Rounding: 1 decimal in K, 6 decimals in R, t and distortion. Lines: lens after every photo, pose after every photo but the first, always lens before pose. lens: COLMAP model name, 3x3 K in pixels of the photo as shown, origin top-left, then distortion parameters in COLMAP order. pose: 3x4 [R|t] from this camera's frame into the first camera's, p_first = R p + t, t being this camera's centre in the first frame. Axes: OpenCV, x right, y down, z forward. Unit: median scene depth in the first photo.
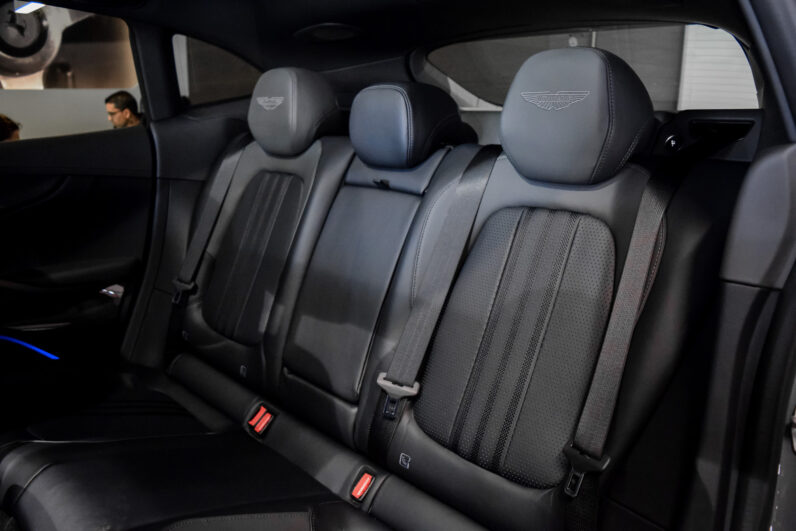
lens RADIAL K [[627.5, 0, 398.0], [0, 627.5, 265.5], [0, 0, 1]] dist [-0.095551, 0.038284]
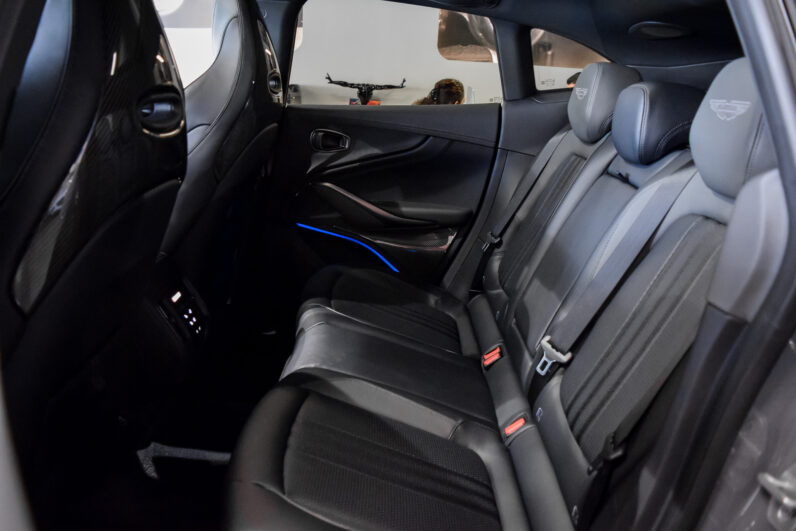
lens RADIAL K [[627.5, 0, 398.0], [0, 627.5, 265.5], [0, 0, 1]] dist [-0.095551, 0.038284]
pose [[0.722308, 0.239919, -0.648622, 0.341418], [-0.221137, 0.968781, 0.112083, -0.013779], [0.655263, 0.062476, 0.752813, -0.031356]]
